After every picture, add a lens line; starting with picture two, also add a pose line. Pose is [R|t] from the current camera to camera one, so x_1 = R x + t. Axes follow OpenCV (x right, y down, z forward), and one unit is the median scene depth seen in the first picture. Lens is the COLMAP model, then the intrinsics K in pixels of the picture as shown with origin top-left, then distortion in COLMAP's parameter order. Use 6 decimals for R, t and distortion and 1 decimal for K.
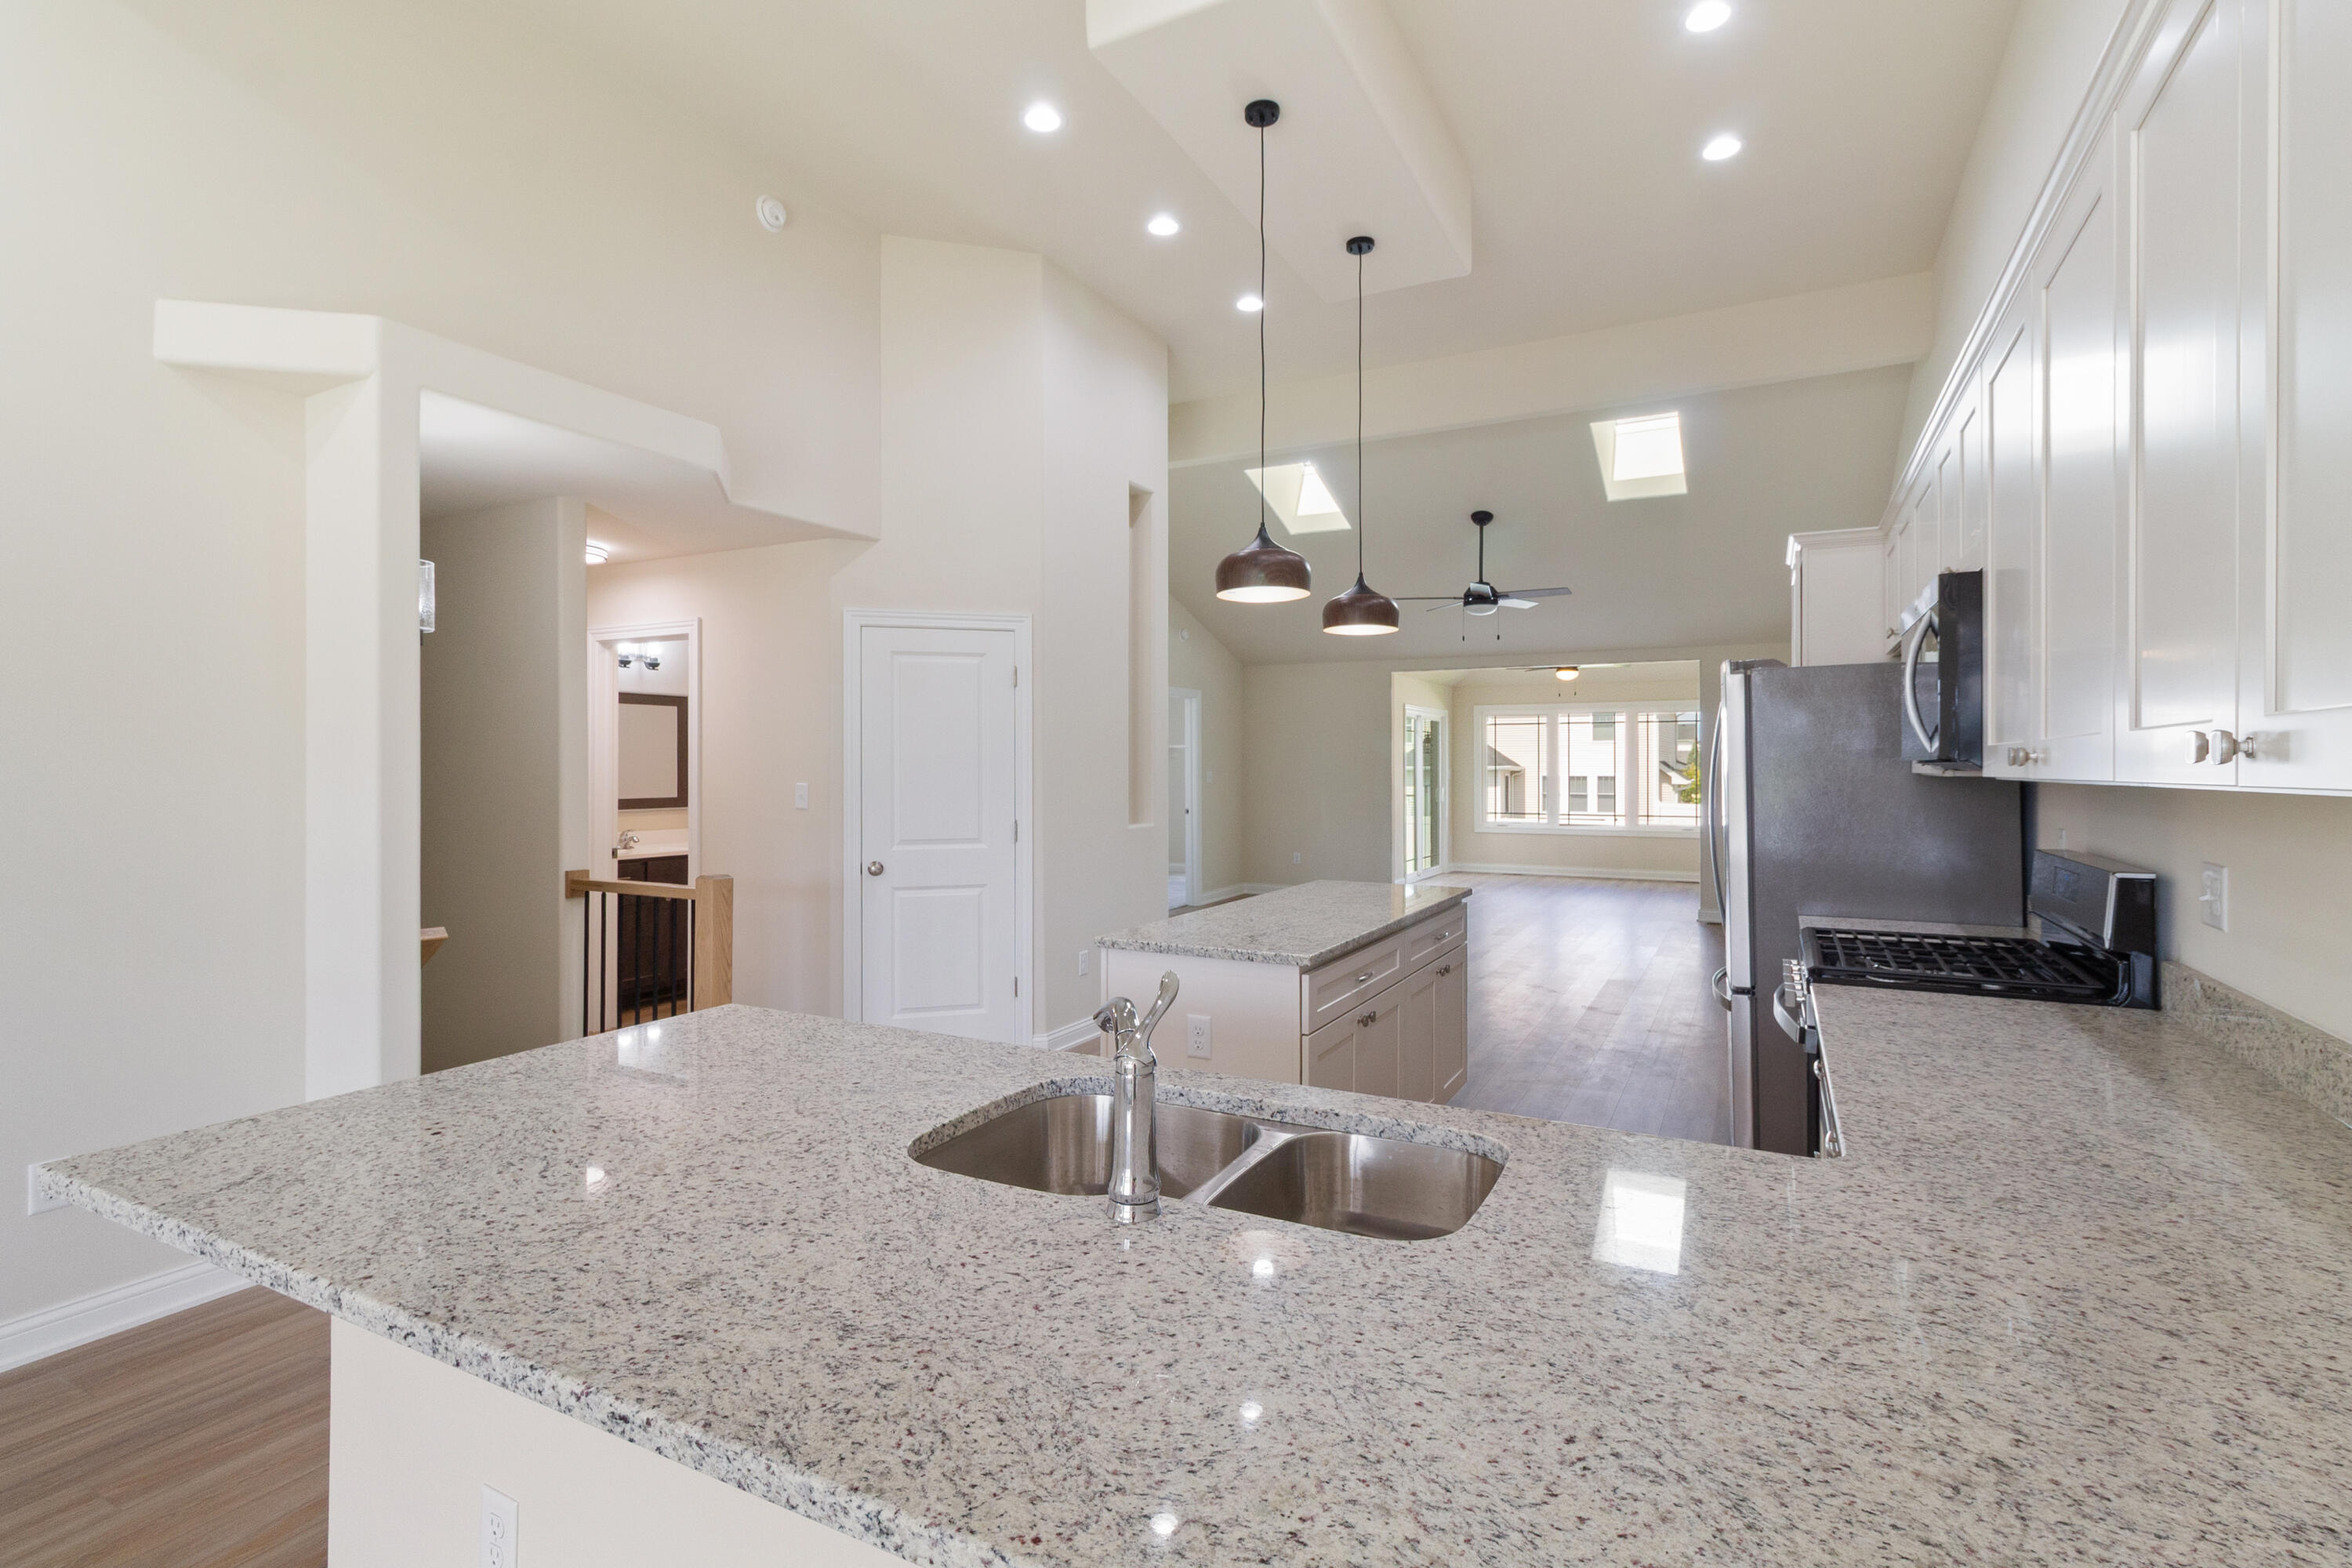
lens RADIAL K [[1113.8, 0, 1172.6], [0, 1113.8, 774.5], [0, 0, 1]] dist [0.001886, 0.000022]
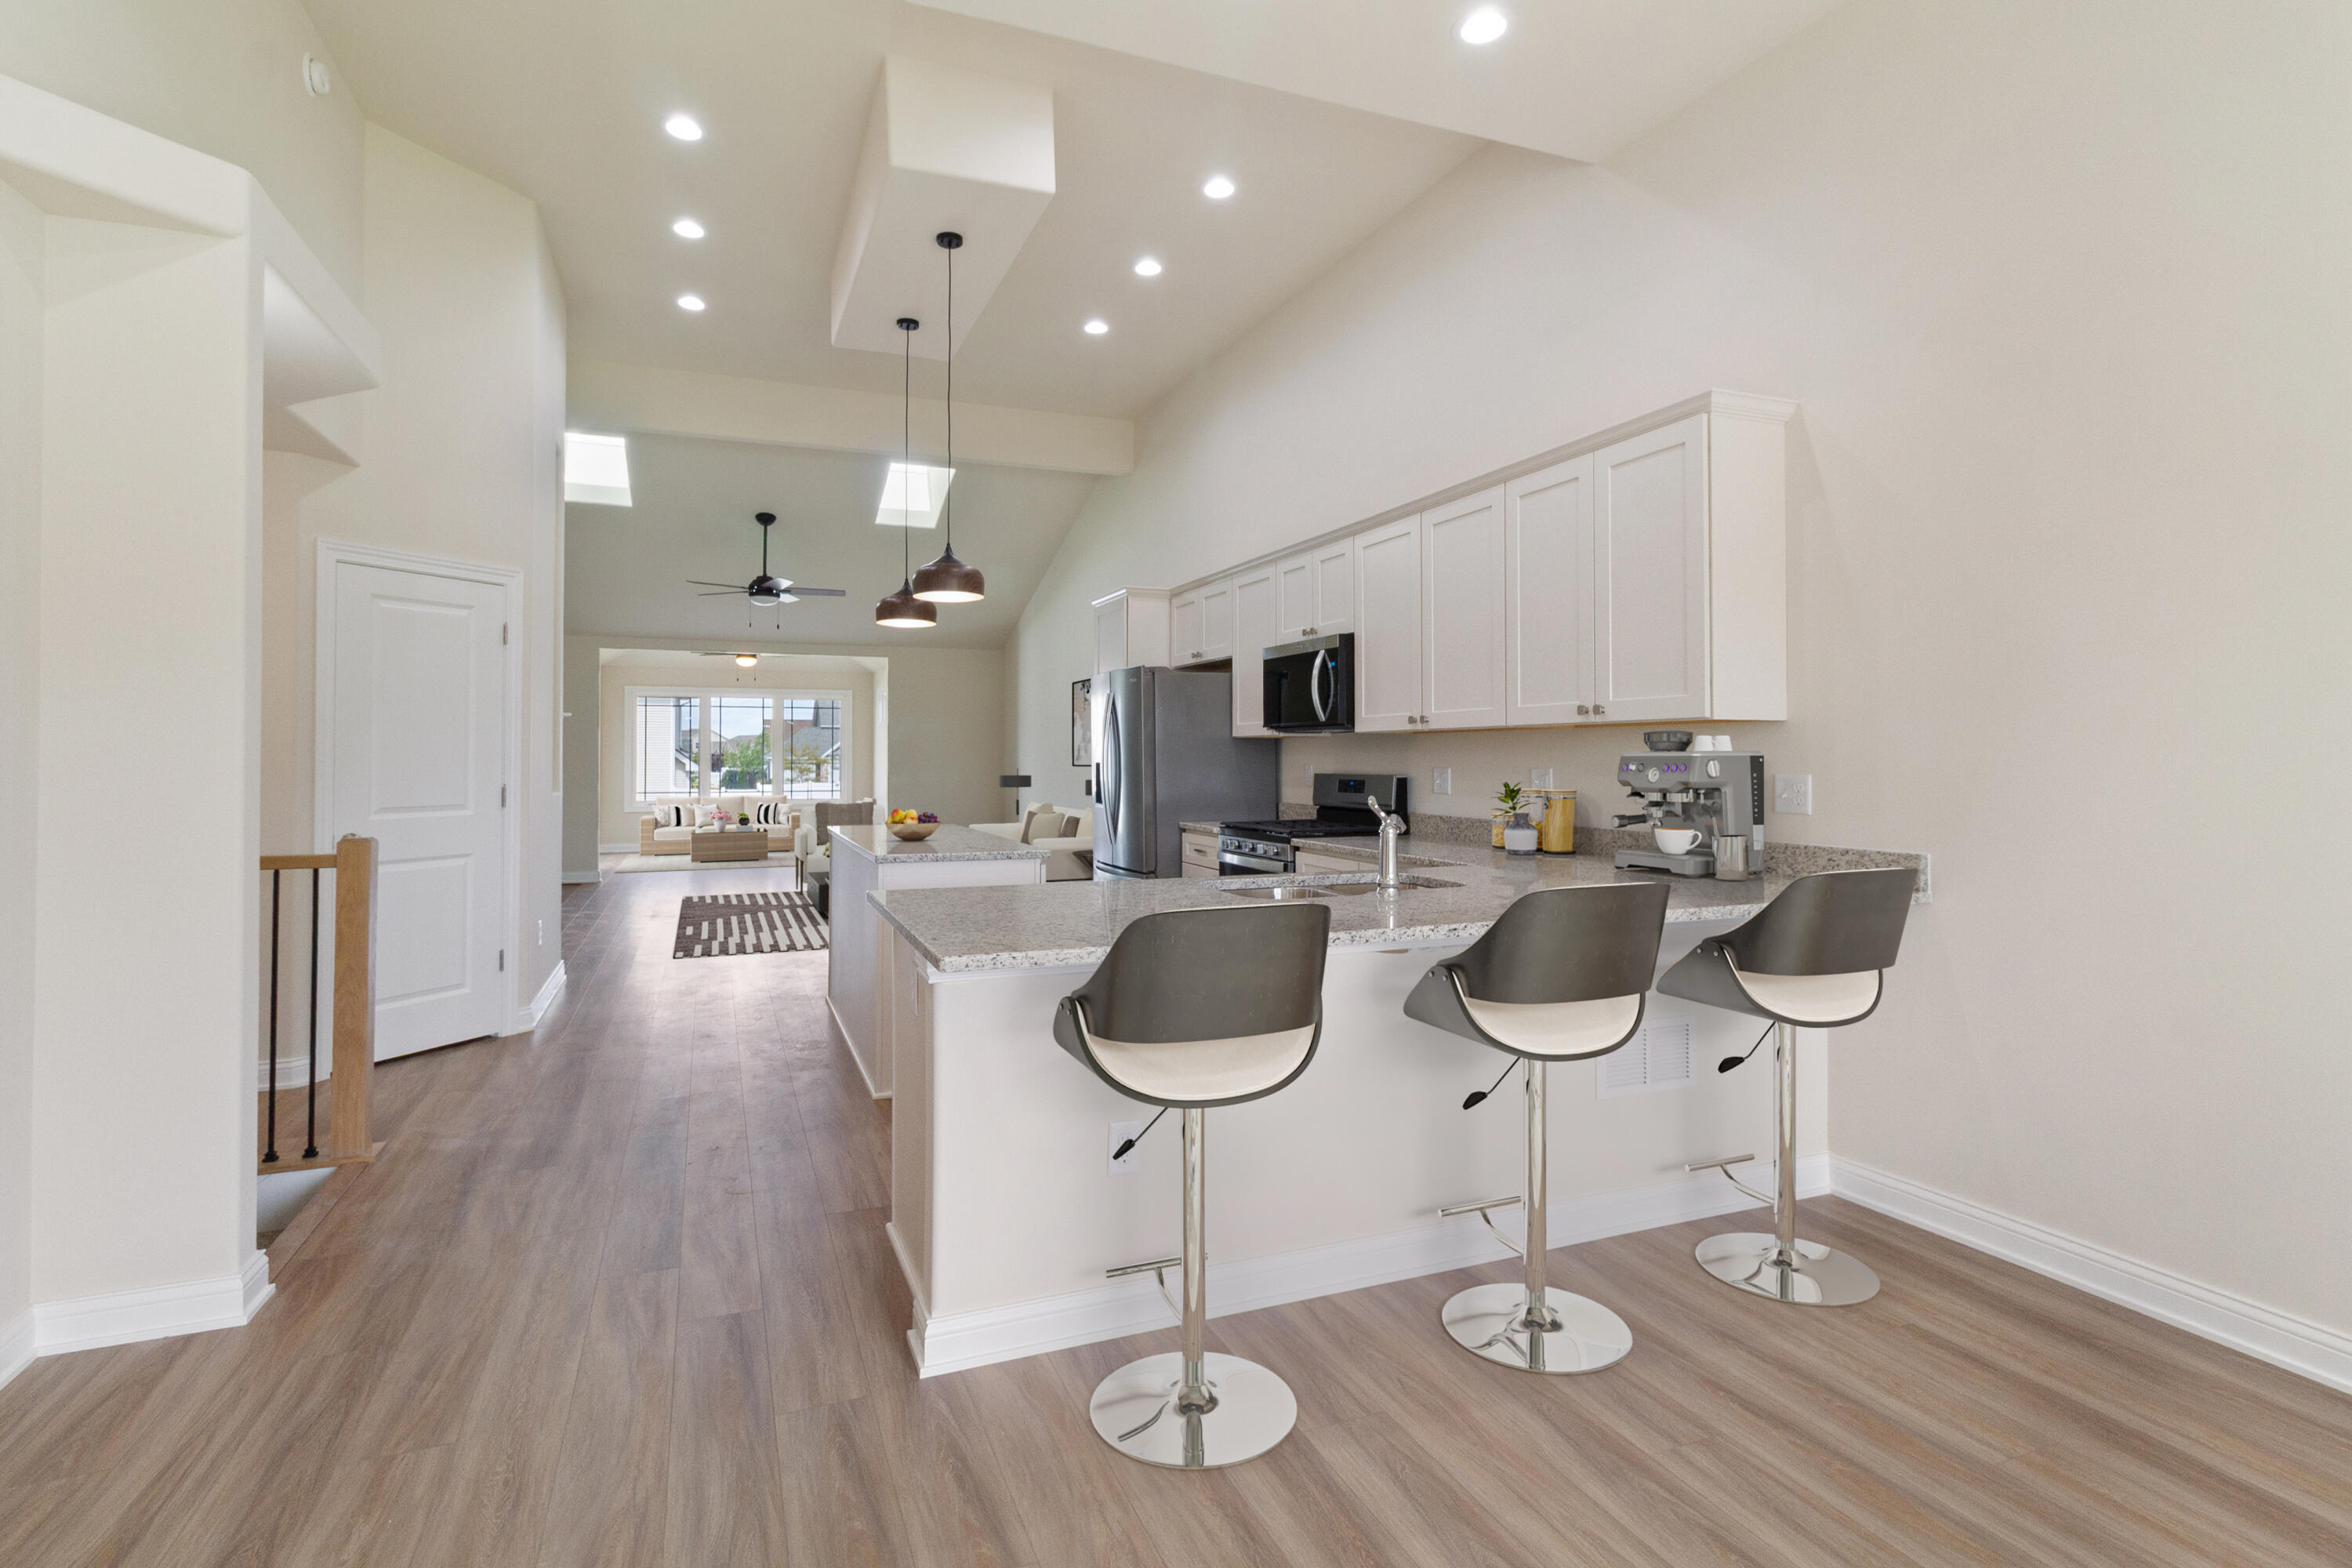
lens RADIAL K [[1112.0, 0, 1166.4], [0, 1112.0, 732.9], [0, 0, 1]] dist [0.002320, 0.000302]
pose [[0.642964, 0.011034, 0.765817, -0.245260], [0.011140, 0.999656, -0.023757, 0.012854], [-0.765815, 0.023806, 0.642620, -0.022408]]
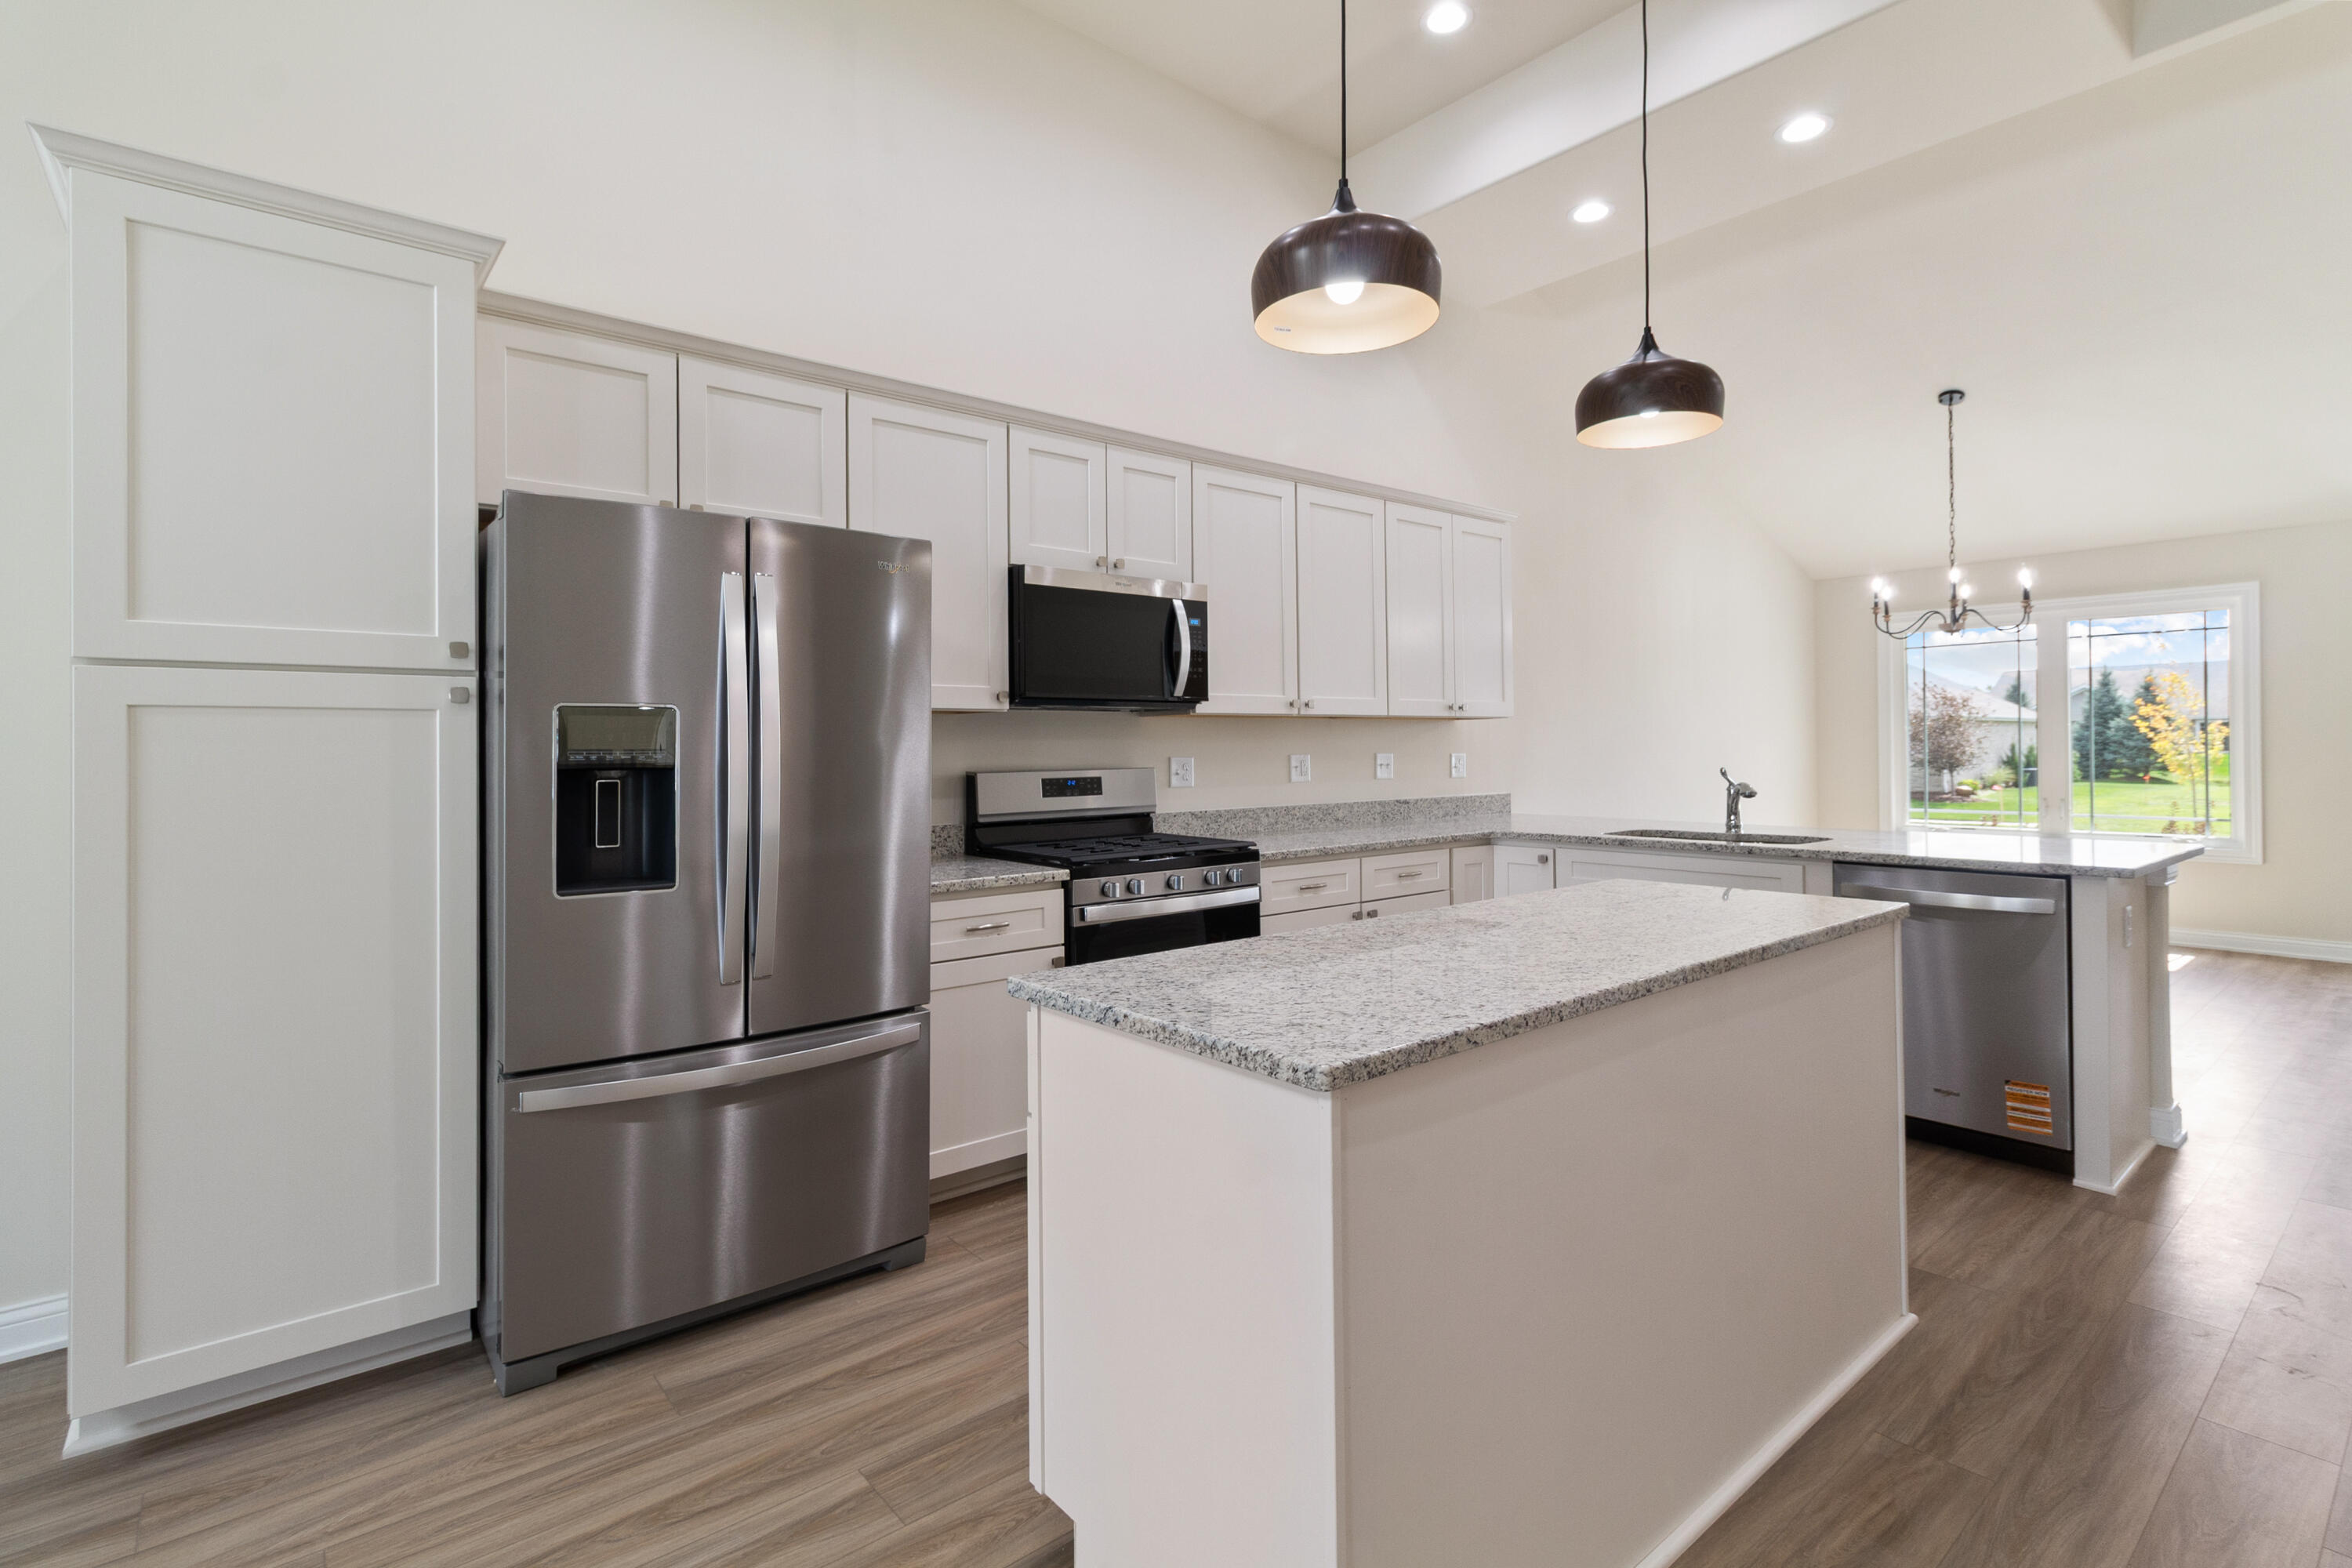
lens RADIAL K [[1094.8, 0, 1173.9], [0, 1094.8, 740.5], [0, 0, 1]] dist [0.002179, -0.000091]
pose [[-0.919523, 0.002502, 0.393028, 0.034925], [0.005181, 0.999970, 0.005757, 0.009342], [-0.393002, 0.007330, -0.919508, 0.565034]]
